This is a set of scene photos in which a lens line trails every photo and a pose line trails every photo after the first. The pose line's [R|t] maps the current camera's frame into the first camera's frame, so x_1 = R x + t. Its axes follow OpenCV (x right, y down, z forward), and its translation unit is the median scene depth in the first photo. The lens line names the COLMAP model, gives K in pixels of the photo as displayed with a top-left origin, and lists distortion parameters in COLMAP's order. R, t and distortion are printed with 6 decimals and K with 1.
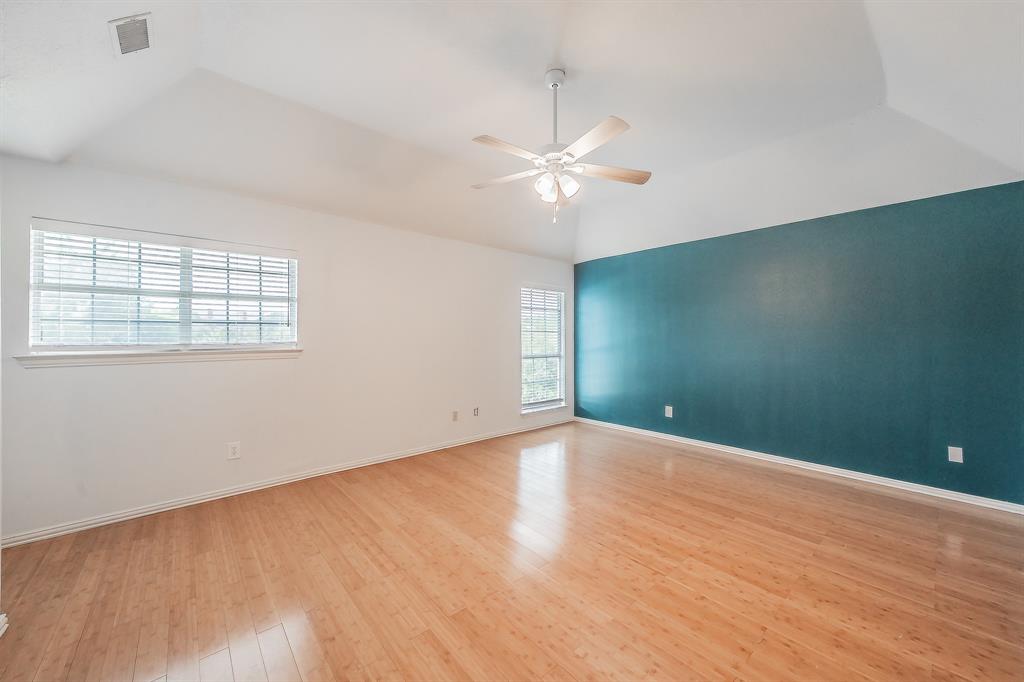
lens RADIAL K [[377.7, 0, 512.0], [0, 377.7, 341.0], [0, 0, 1]] dist [-0.006732, -0.000002]
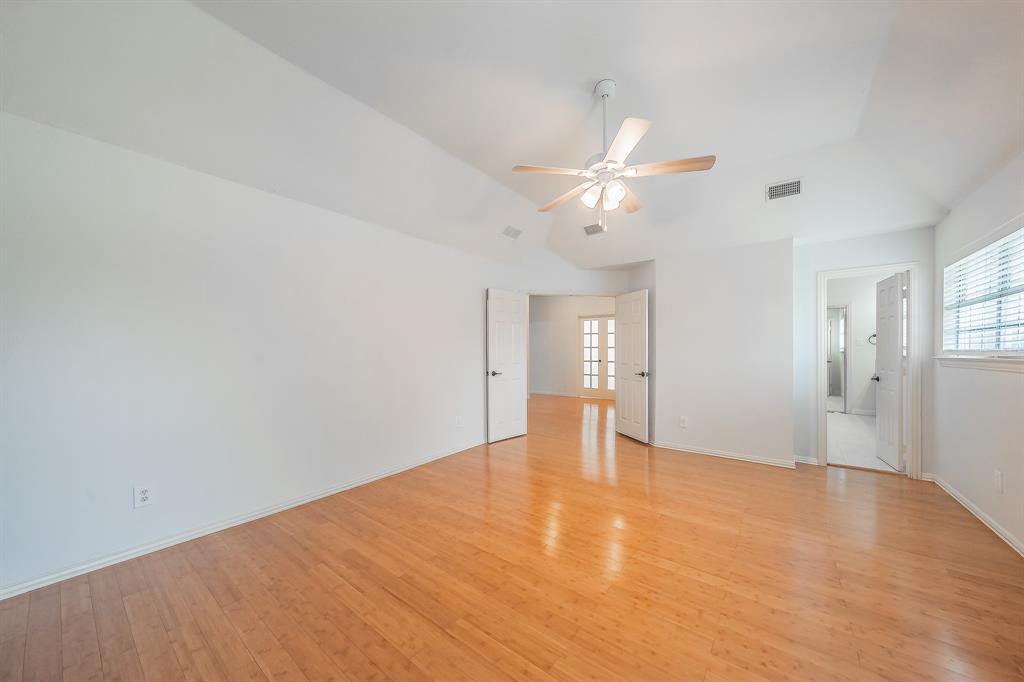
lens RADIAL K [[377.7, 0, 512.0], [0, 377.7, 341.0], [0, 0, 1]] dist [-0.006732, -0.000002]
pose [[-0.980268, -0.004539, -0.197623, 0.548038], [-0.001442, 0.999874, -0.015811, 0.000518], [0.197670, -0.015214, -0.980150, 1.895373]]
